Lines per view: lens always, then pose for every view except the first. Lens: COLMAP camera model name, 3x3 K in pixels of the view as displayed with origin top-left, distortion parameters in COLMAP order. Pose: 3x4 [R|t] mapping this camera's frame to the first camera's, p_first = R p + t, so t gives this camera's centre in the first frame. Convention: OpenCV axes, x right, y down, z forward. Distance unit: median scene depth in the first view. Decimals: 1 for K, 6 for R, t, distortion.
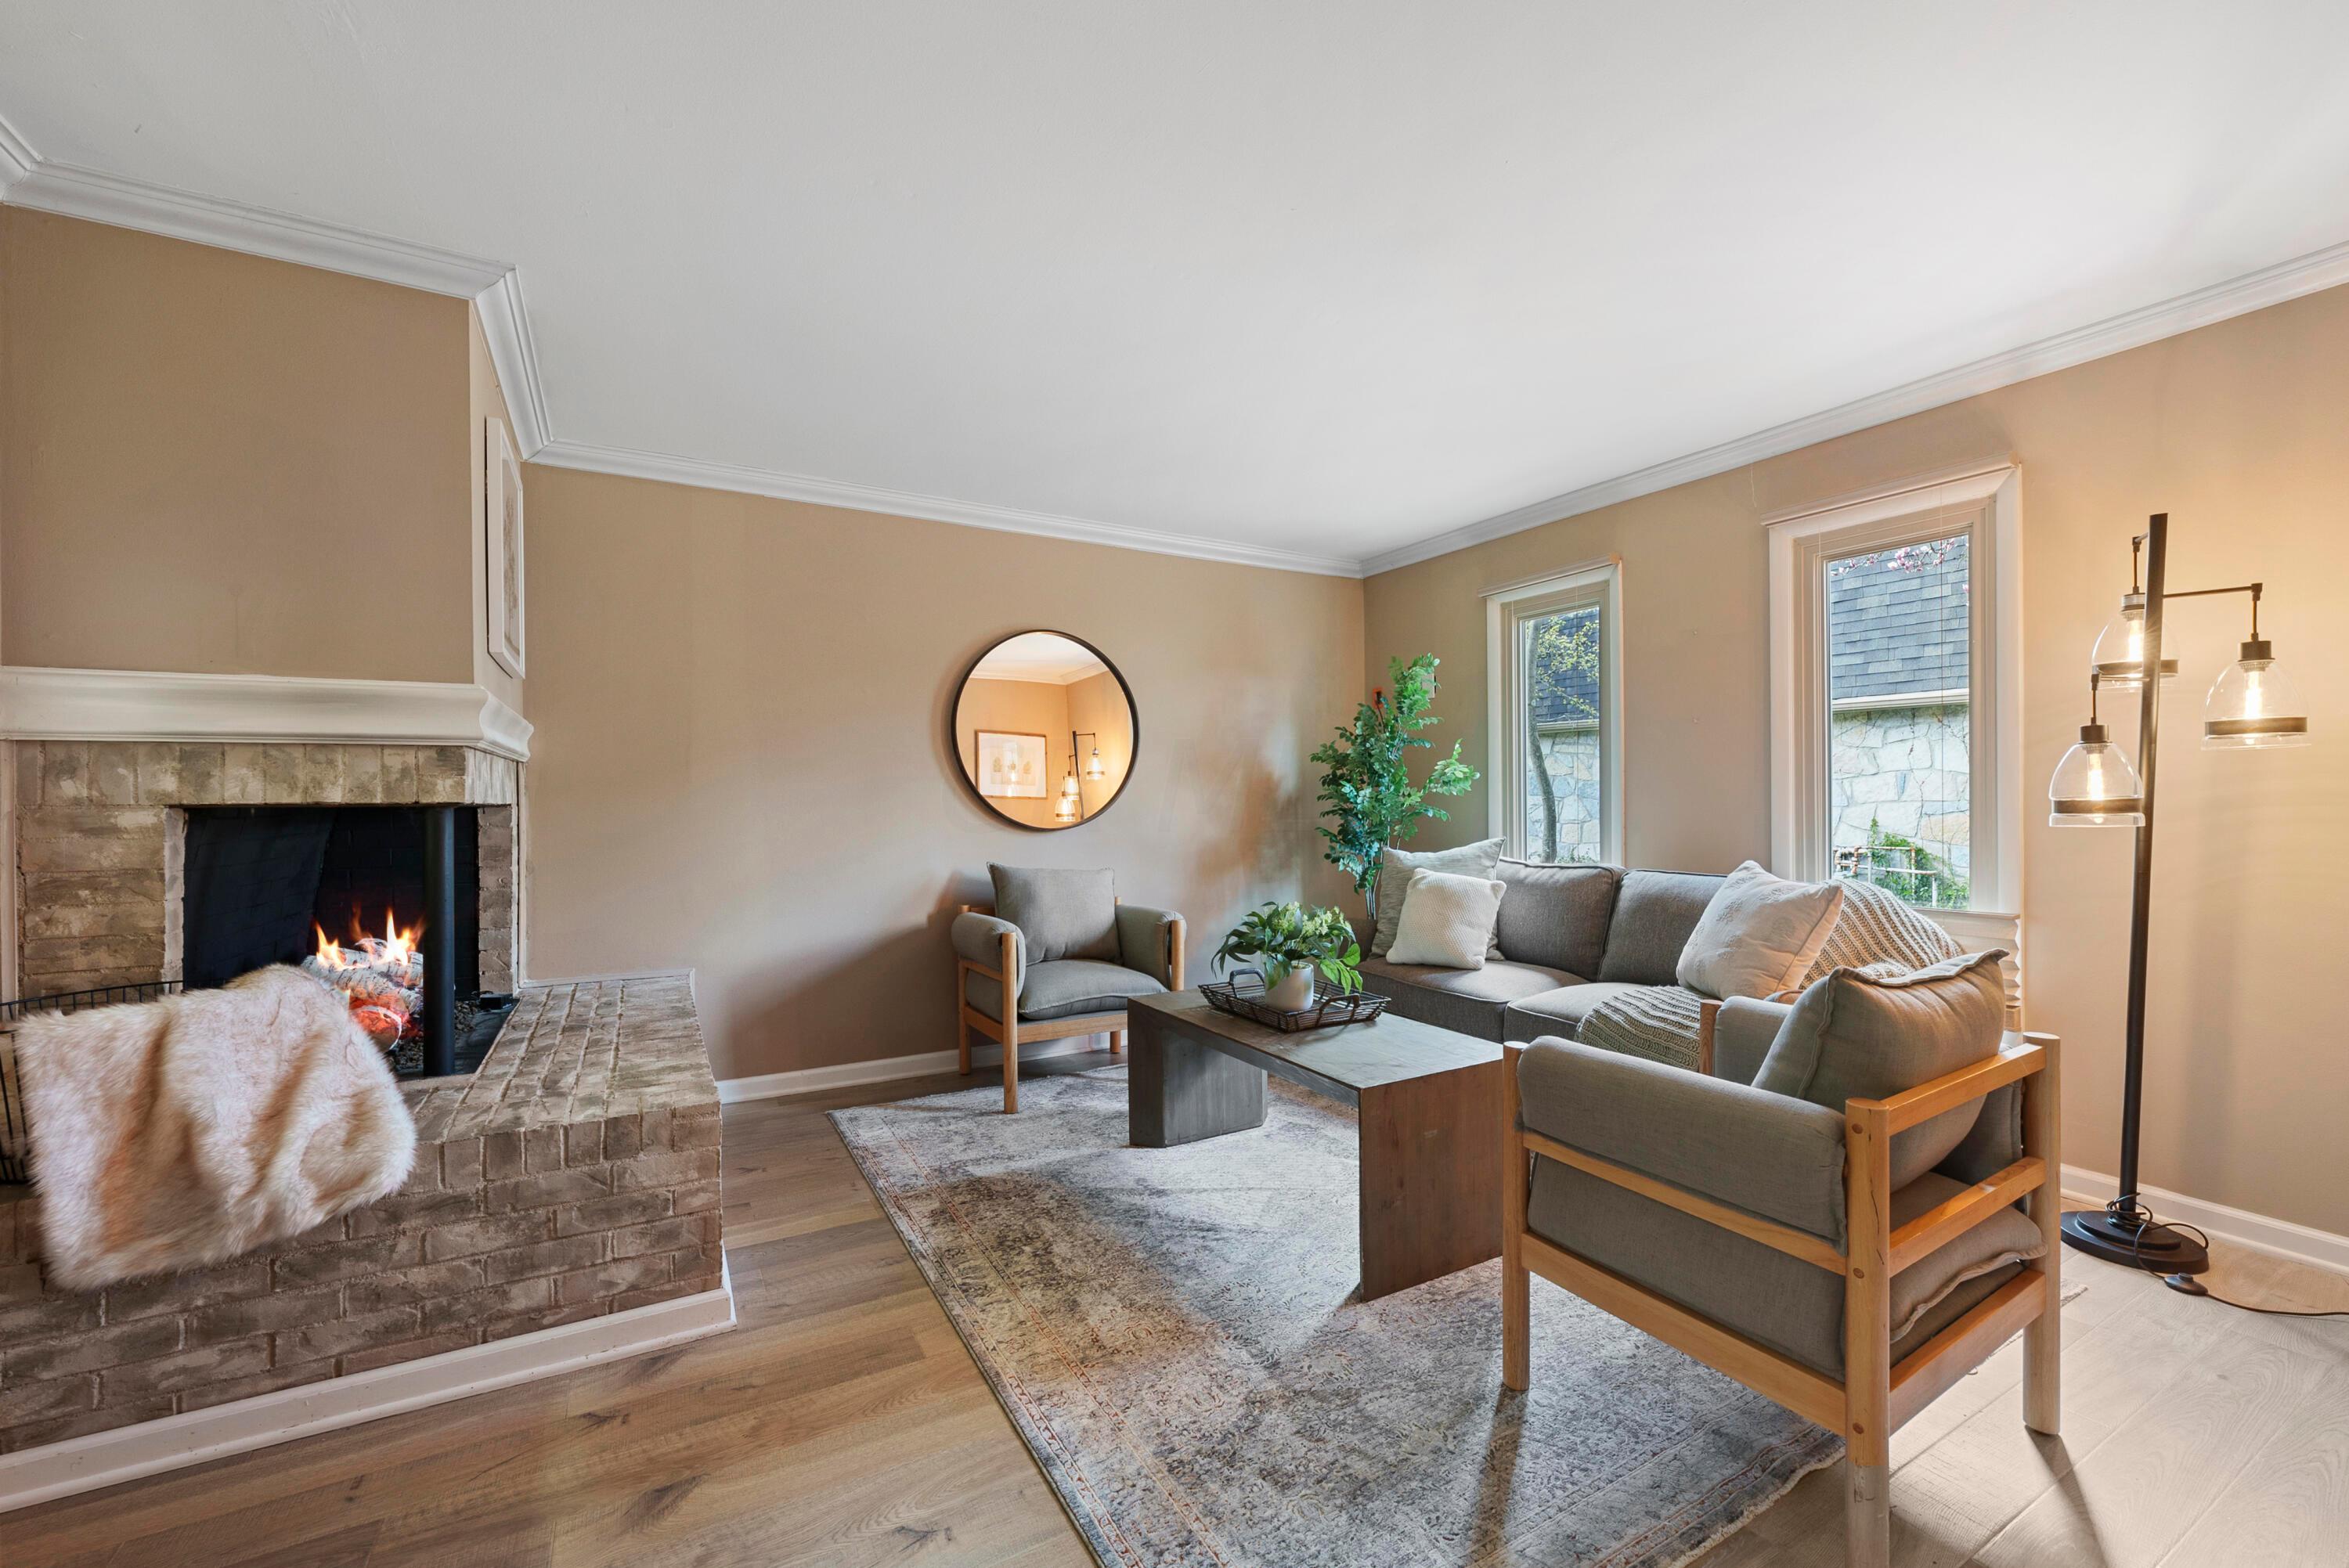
lens RADIAL K [[938.2, 0, 1192.6], [0, 938.2, 801.3], [0, 0, 1]] dist [0.000634, -0.000933]
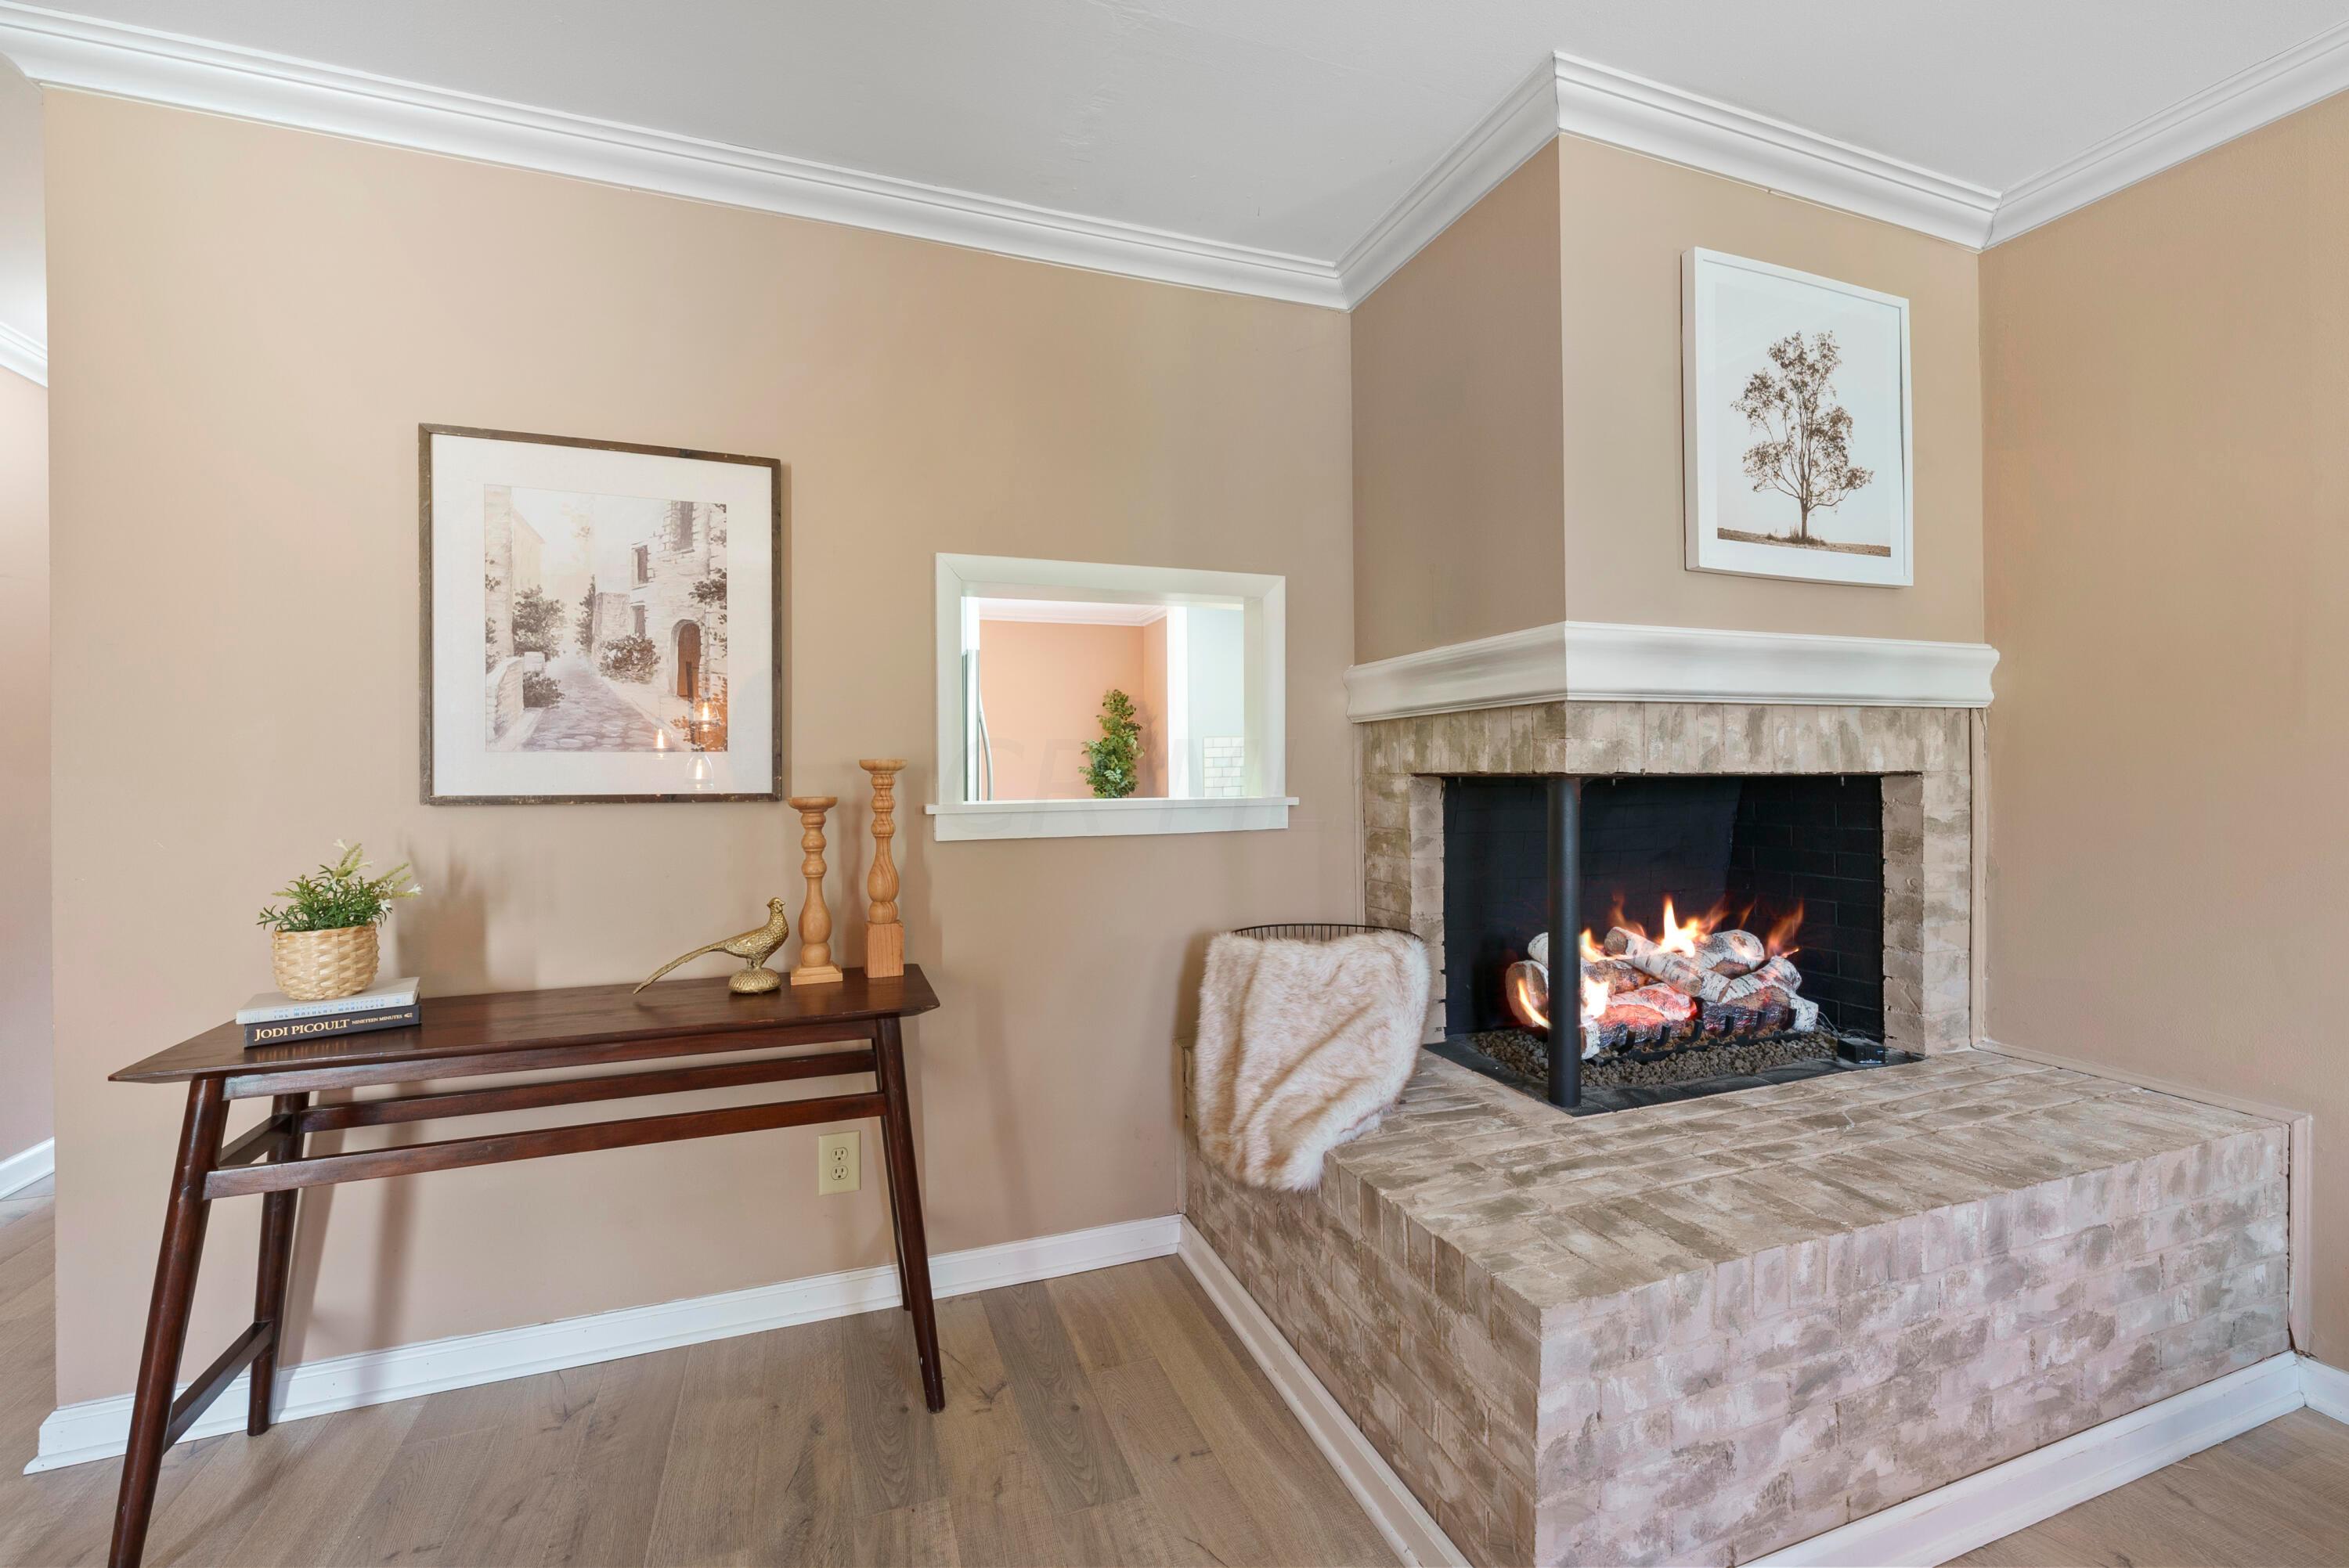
lens RADIAL K [[979.8, 0, 1171.9], [0, 979.8, 775.2], [0, 0, 1]] dist [-0.000598, -0.000608]
pose [[-0.183540, 0.010222, -0.982959, 0.111273], [0.006994, 0.999934, 0.009092, -0.007187], [0.982987, -0.005206, -0.183600, 0.916142]]
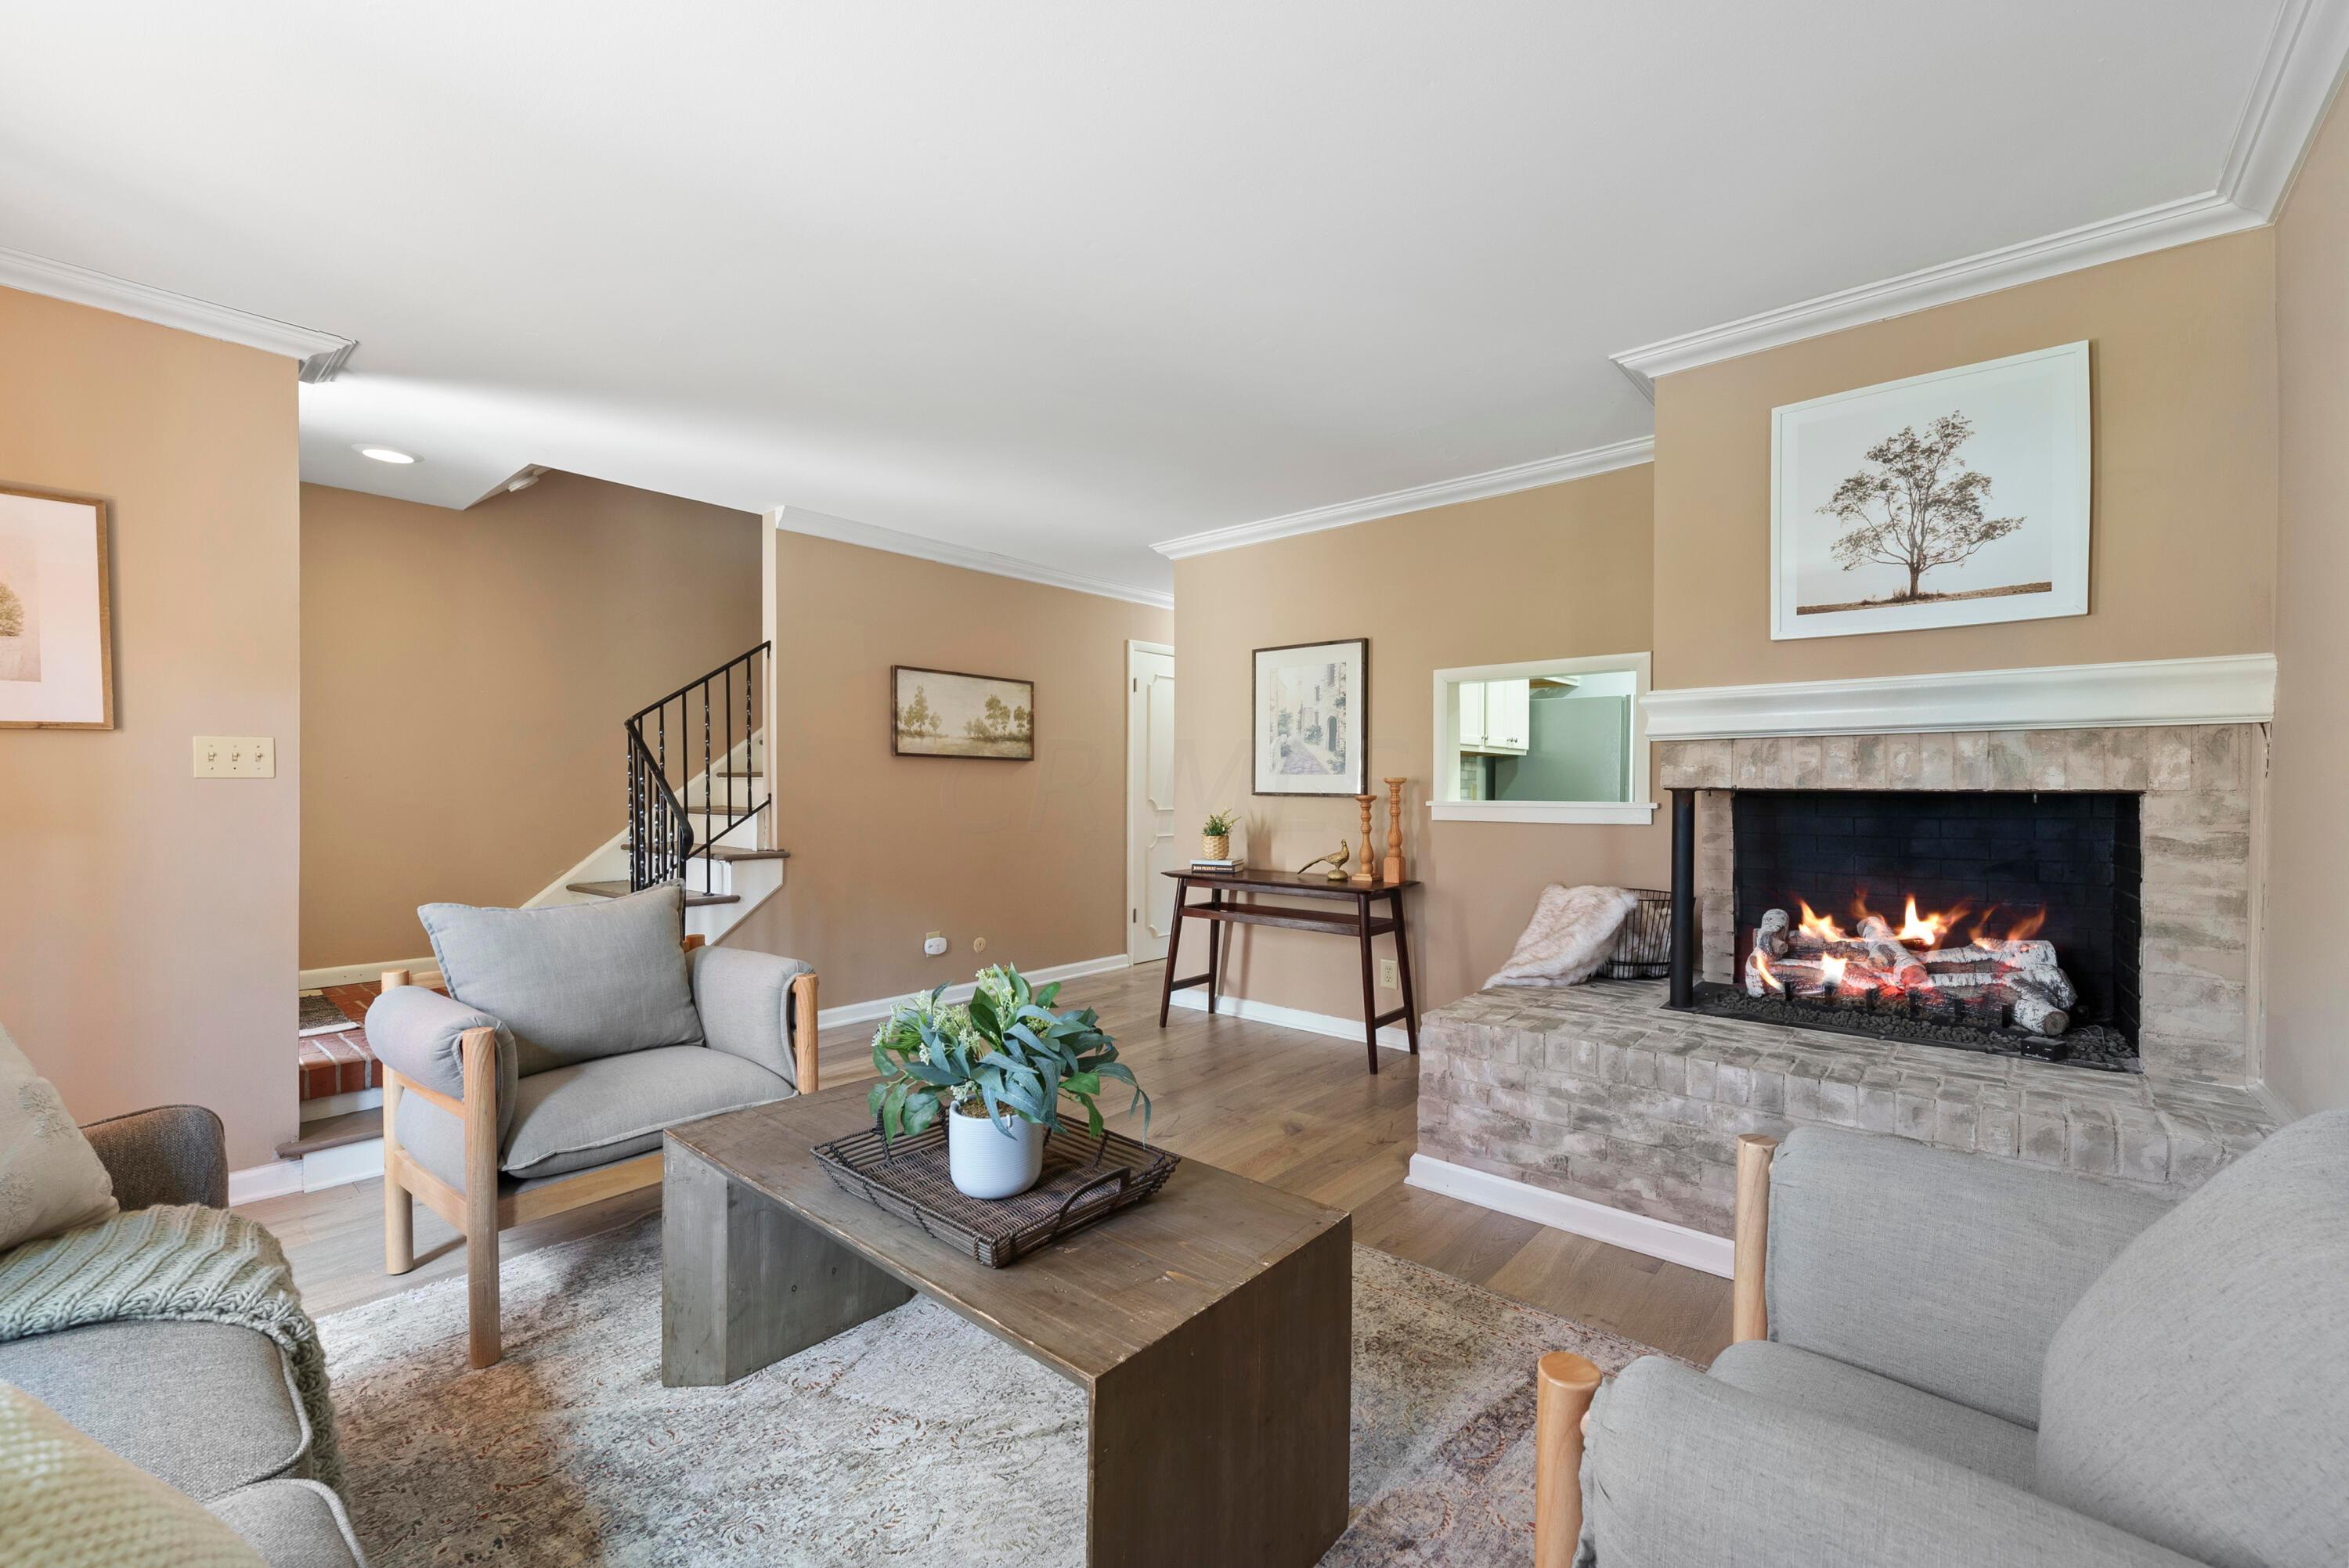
lens RADIAL K [[979.8, 0, 1156.2], [0, 979.8, 793.2], [0, 0, 1]] dist [-0.000598, -0.000608]
pose [[-0.956759, 0.007786, -0.290778, 0.257428], [0.004740, 0.999926, 0.011176, -0.009577], [0.290844, 0.009315, -0.956725, 2.263346]]
